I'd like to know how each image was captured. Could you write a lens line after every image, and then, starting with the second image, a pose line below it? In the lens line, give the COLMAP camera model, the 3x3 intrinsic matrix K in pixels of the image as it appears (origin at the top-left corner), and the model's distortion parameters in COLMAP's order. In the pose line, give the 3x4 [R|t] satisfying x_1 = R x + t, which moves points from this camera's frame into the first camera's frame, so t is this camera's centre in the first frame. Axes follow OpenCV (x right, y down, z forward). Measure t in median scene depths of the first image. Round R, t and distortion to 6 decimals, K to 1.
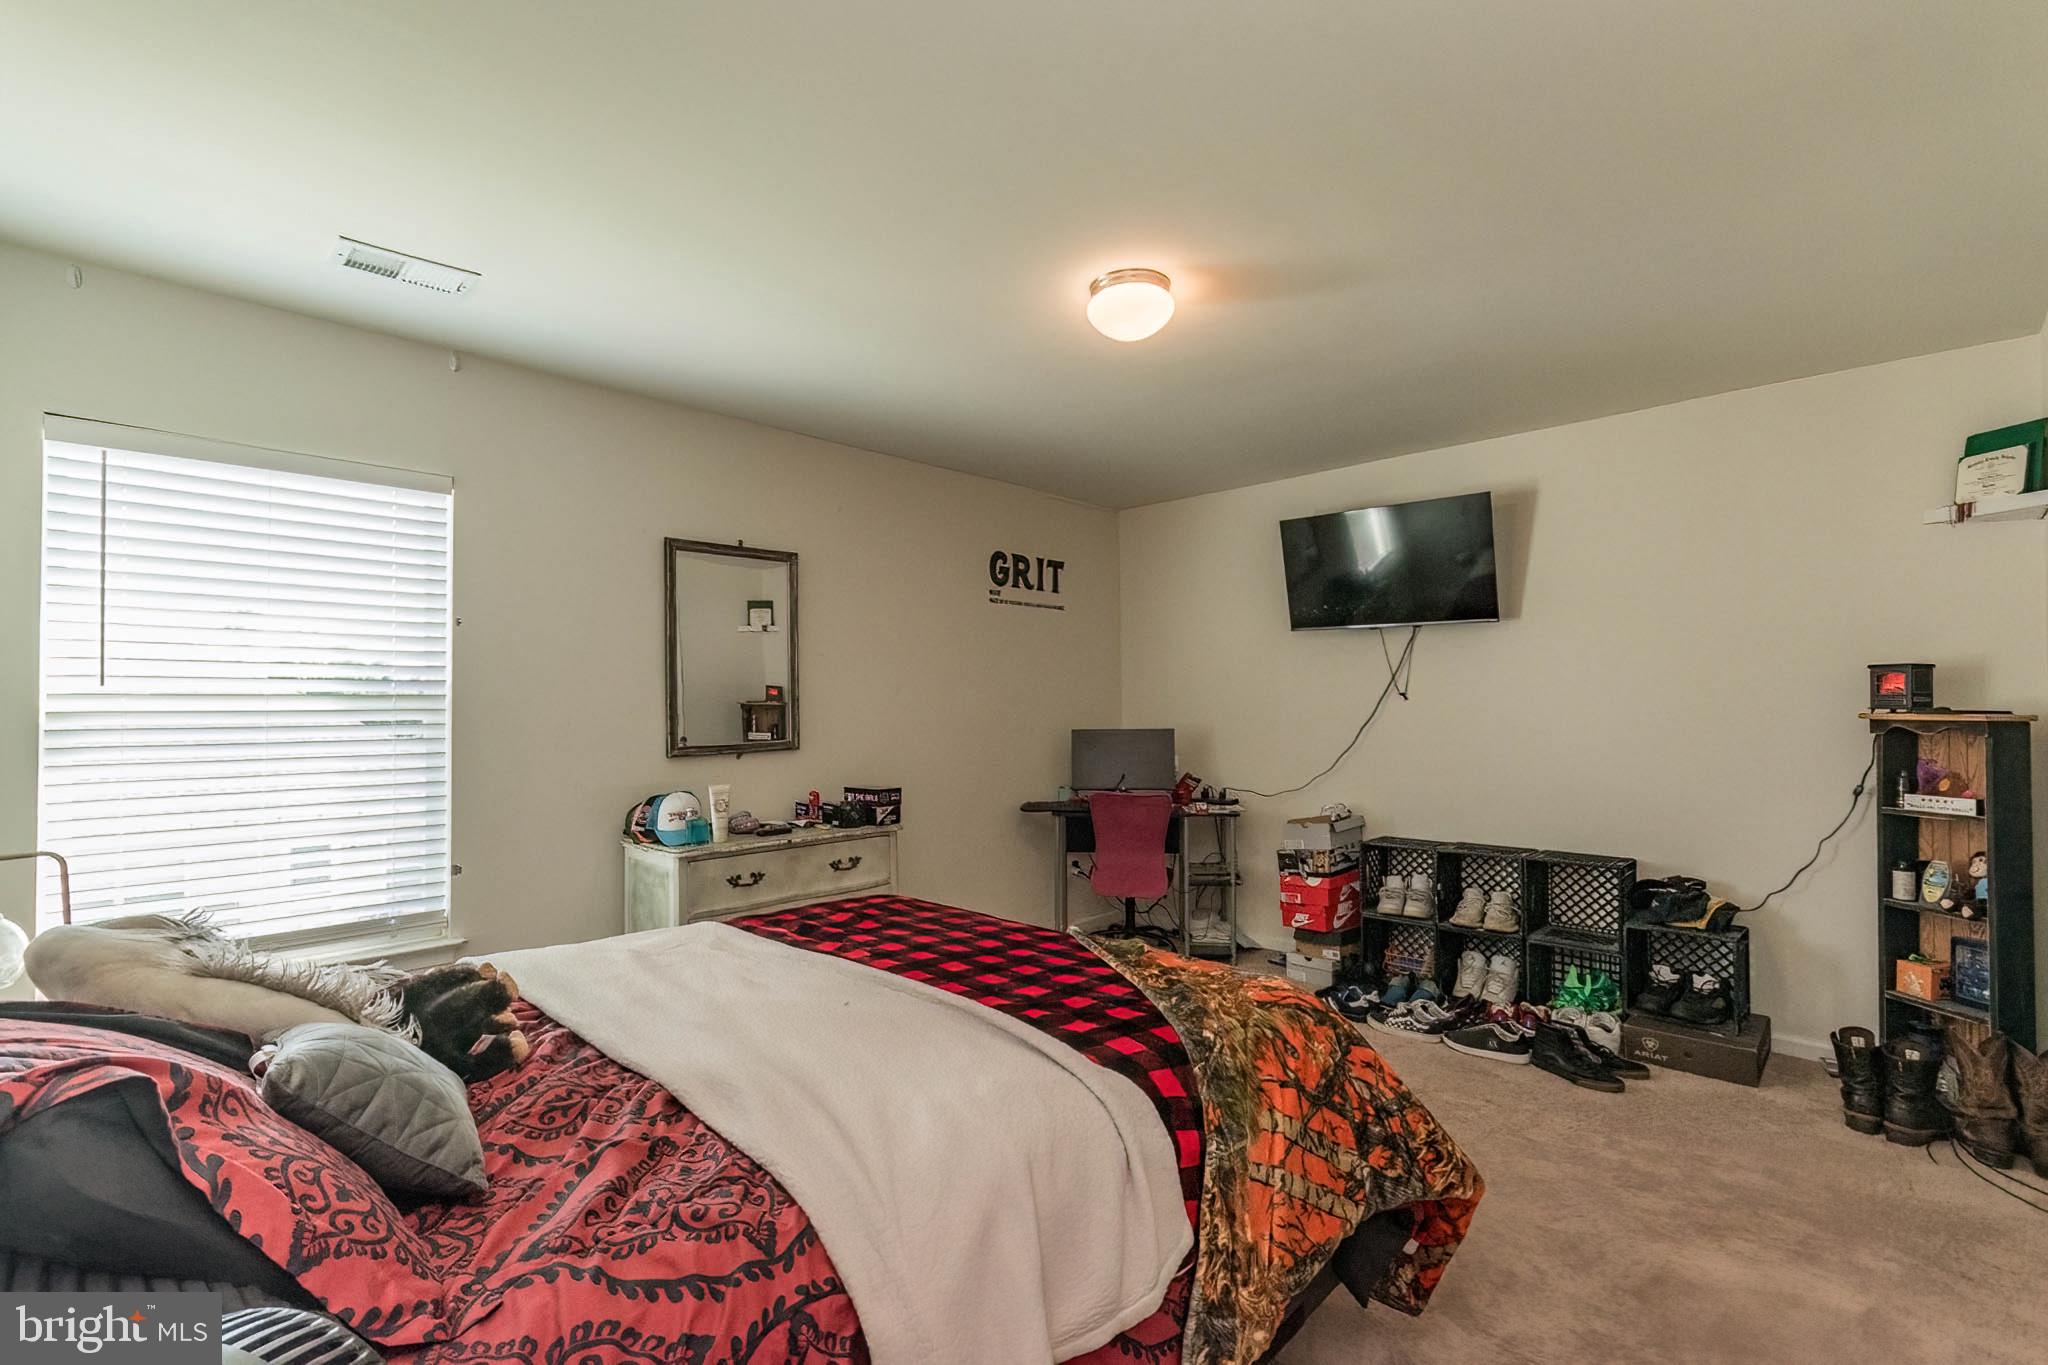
lens RADIAL K [[914.4, 0, 1005.6], [0, 914.4, 689.2], [0, 0, 1]] dist [0.002956, 0.000439]
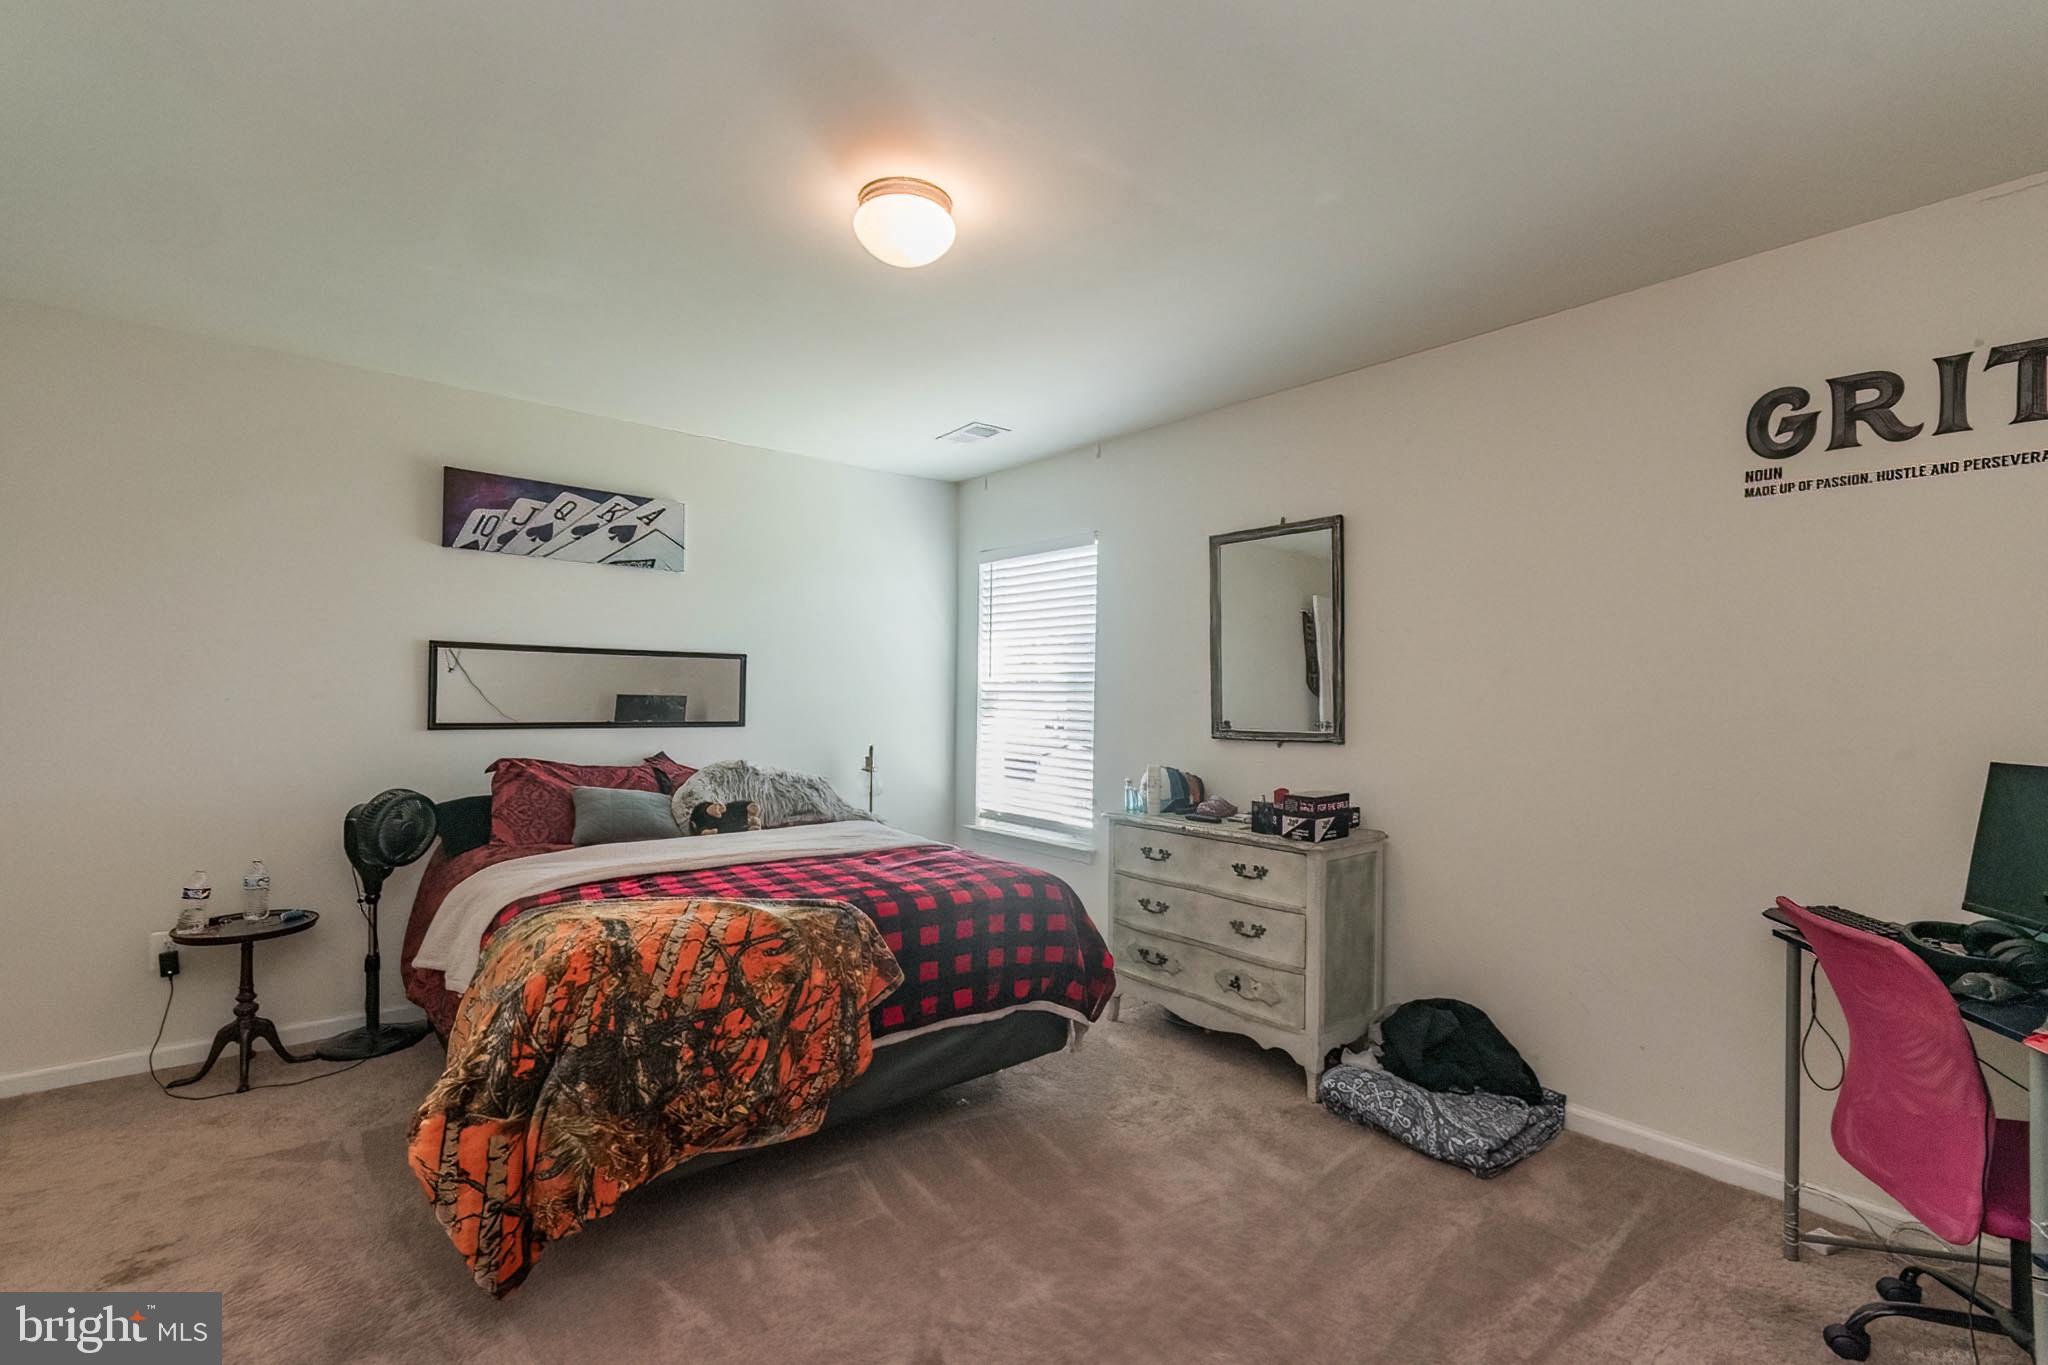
lens RADIAL K [[914.4, 0, 1017.5], [0, 914.4, 683.3], [0, 0, 1]] dist [0.002956, 0.000439]
pose [[-0.101384, -0.003474, -0.994841, 0.675296], [0.005817, 0.999975, -0.004085, 0.011429], [0.994830, -0.006202, -0.101361, 0.809995]]
